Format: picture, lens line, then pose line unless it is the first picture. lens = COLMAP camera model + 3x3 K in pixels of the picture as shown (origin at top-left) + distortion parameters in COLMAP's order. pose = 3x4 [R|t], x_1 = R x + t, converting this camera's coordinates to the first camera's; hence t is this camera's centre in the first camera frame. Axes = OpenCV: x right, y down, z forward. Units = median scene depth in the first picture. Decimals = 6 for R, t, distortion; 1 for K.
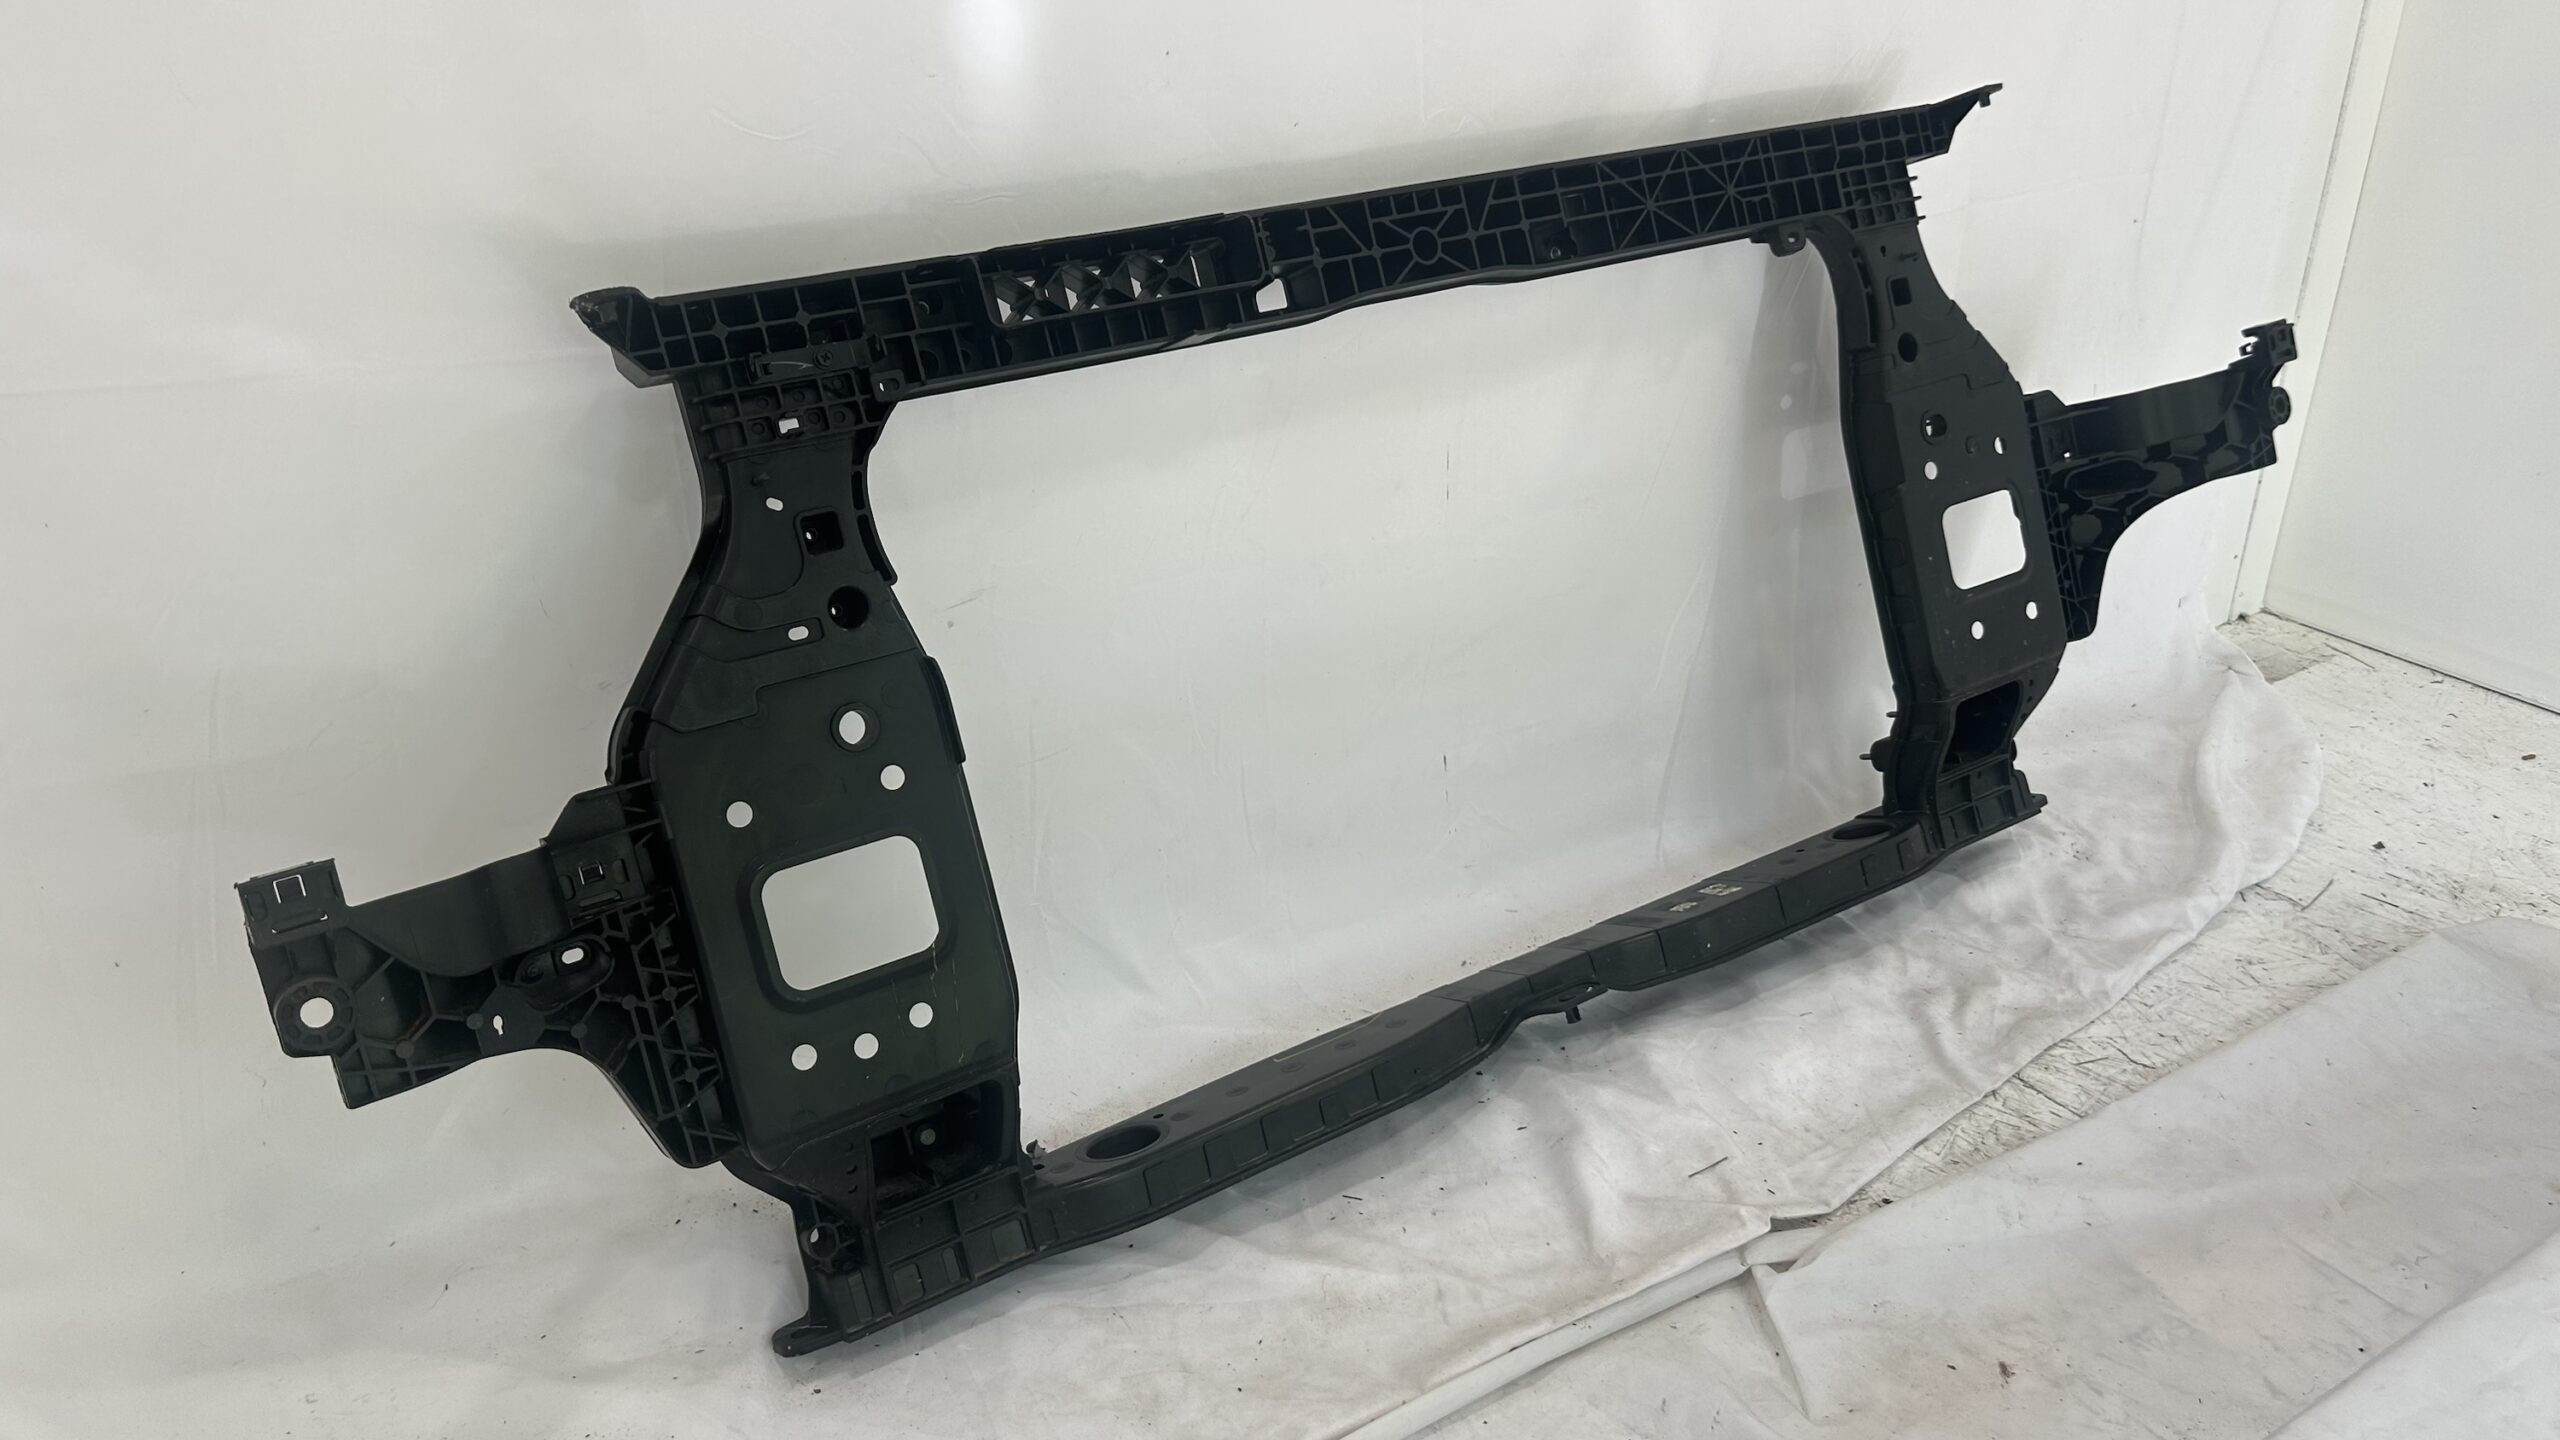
lens RADIAL K [[1924.5, 0, 1280.0], [0, 1924.5, 720.0], [0, 0, 1]] dist [0.080204, -0.193541]
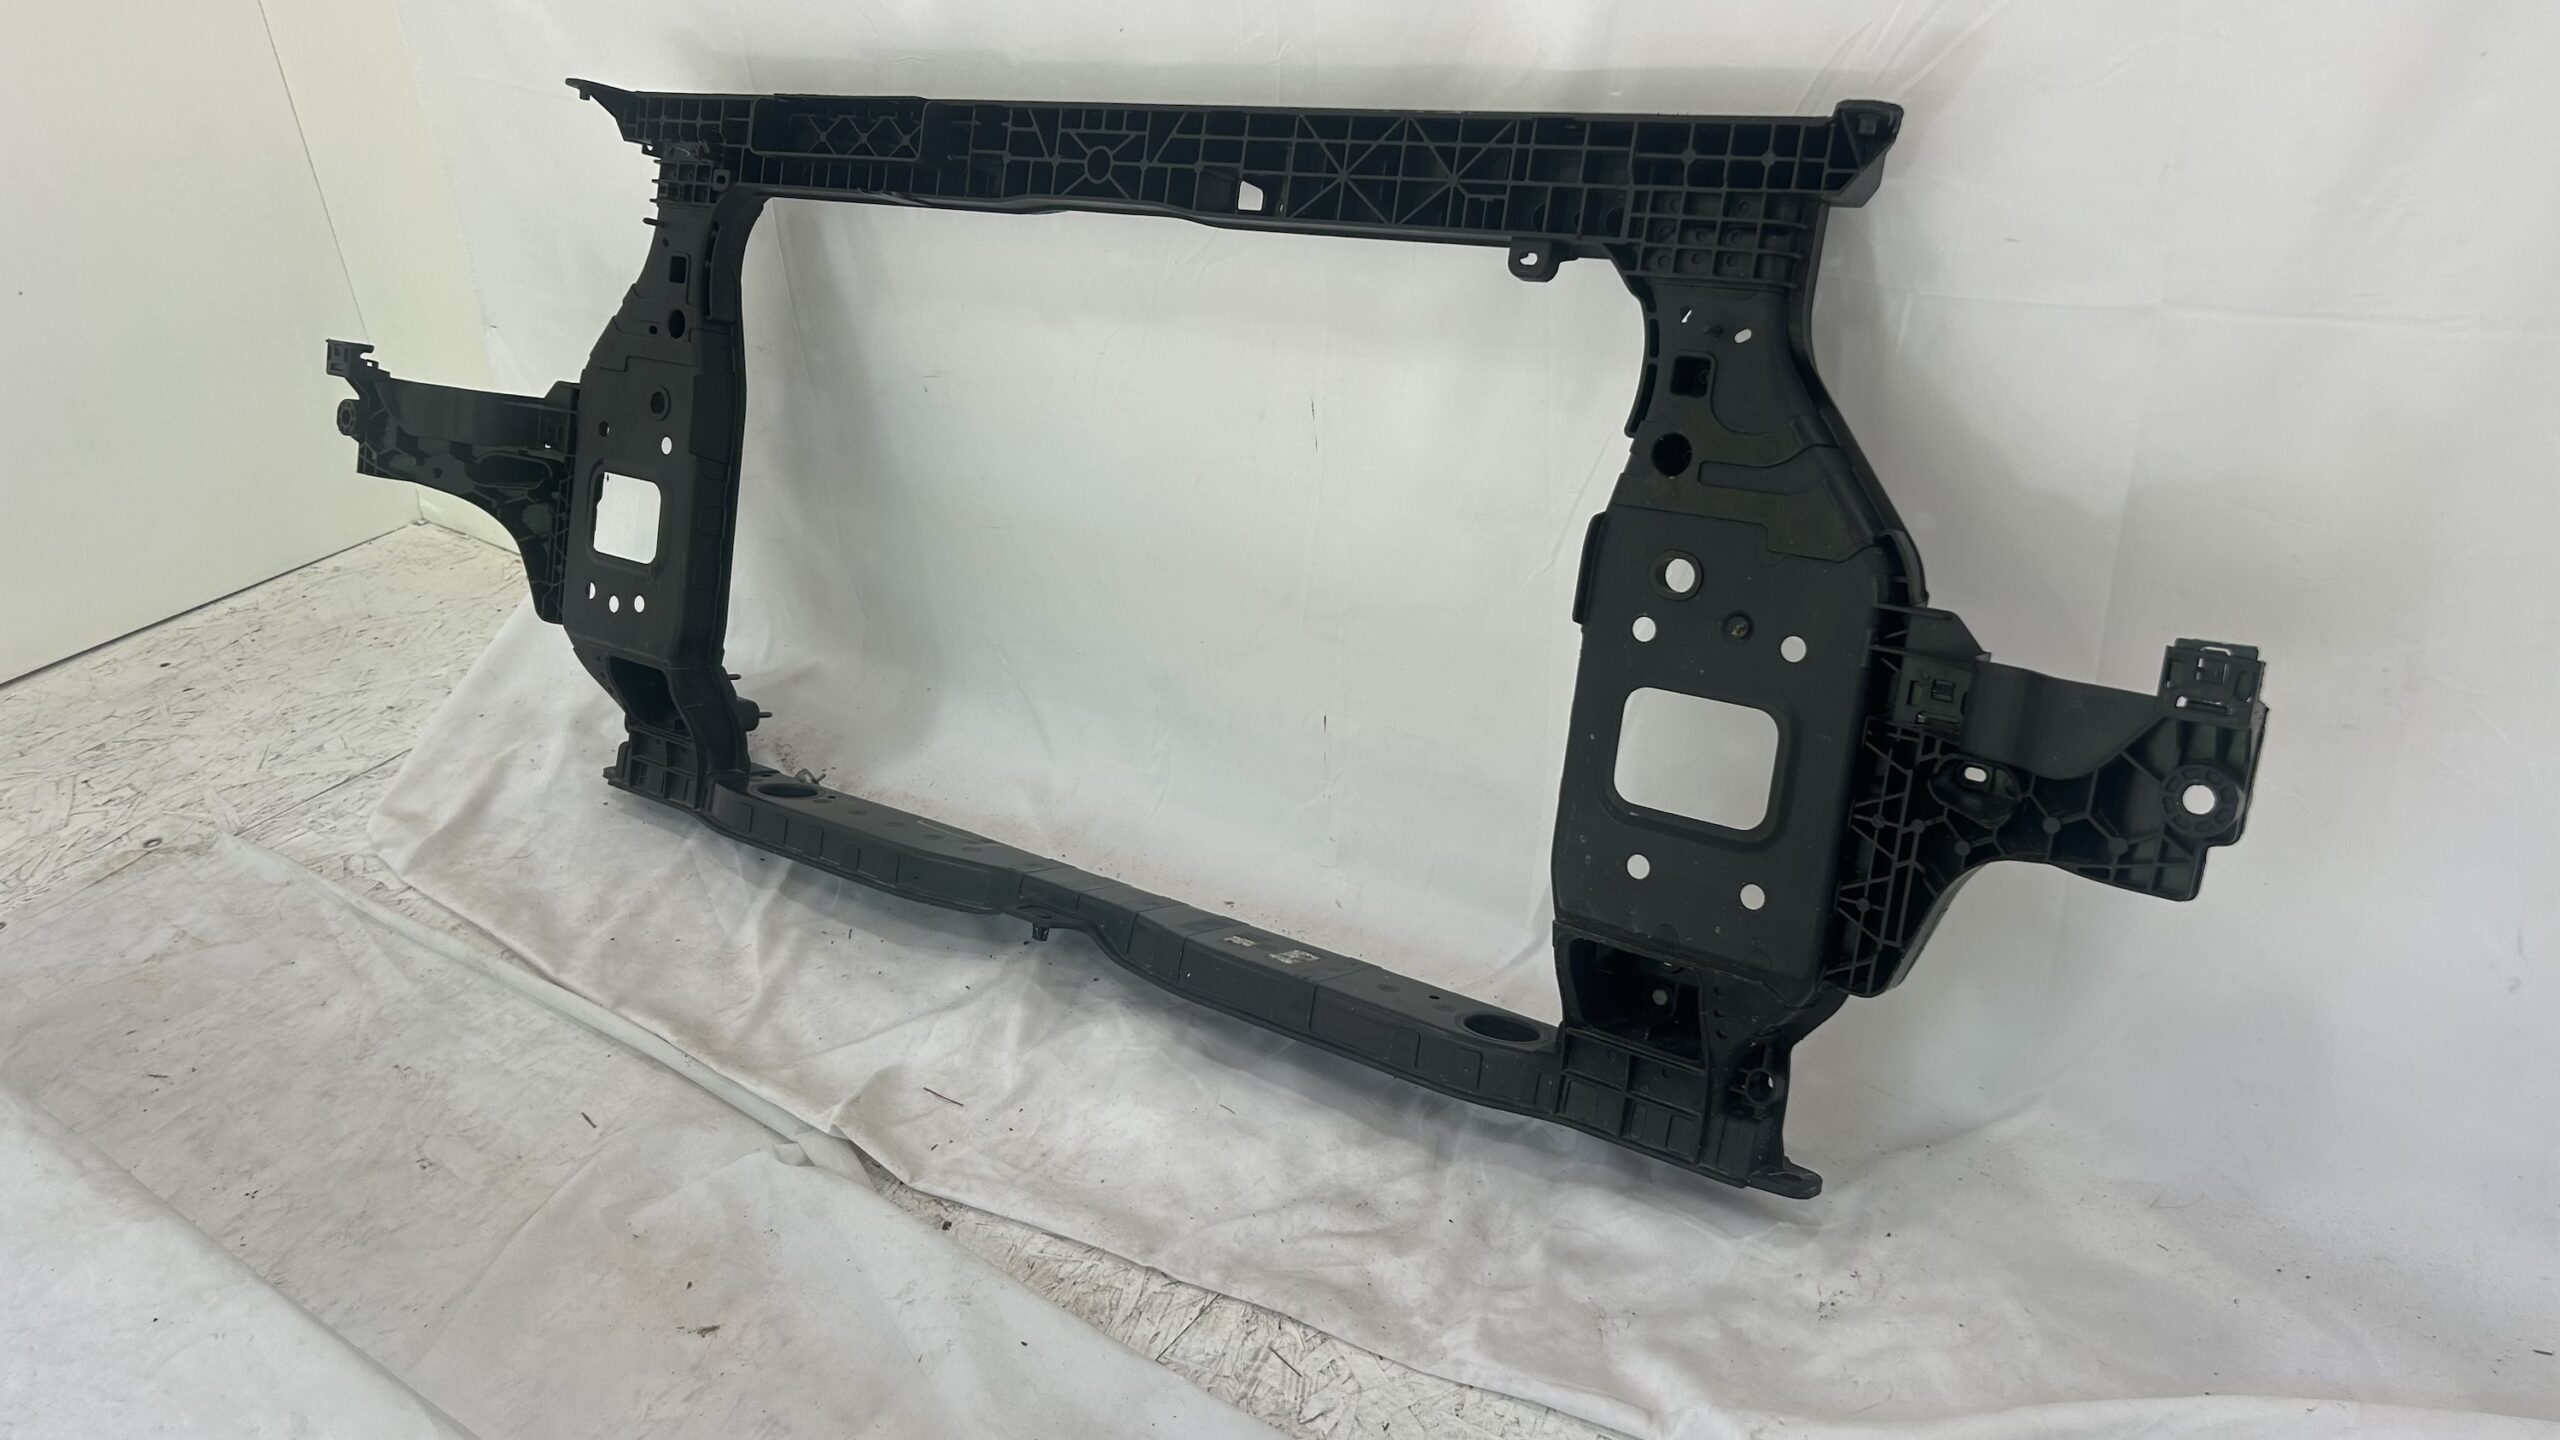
lens RADIAL K [[1924.5, 0, 1280.0], [0, 1924.5, 720.0], [0, 0, 1]] dist [0.080204, -0.193541]
pose [[0.335073, 0.421122, -0.842842, 1.061409], [-0.317801, 0.892646, 0.319664, -0.333356], [0.886977, 0.160745, 0.432935, 0.679487]]
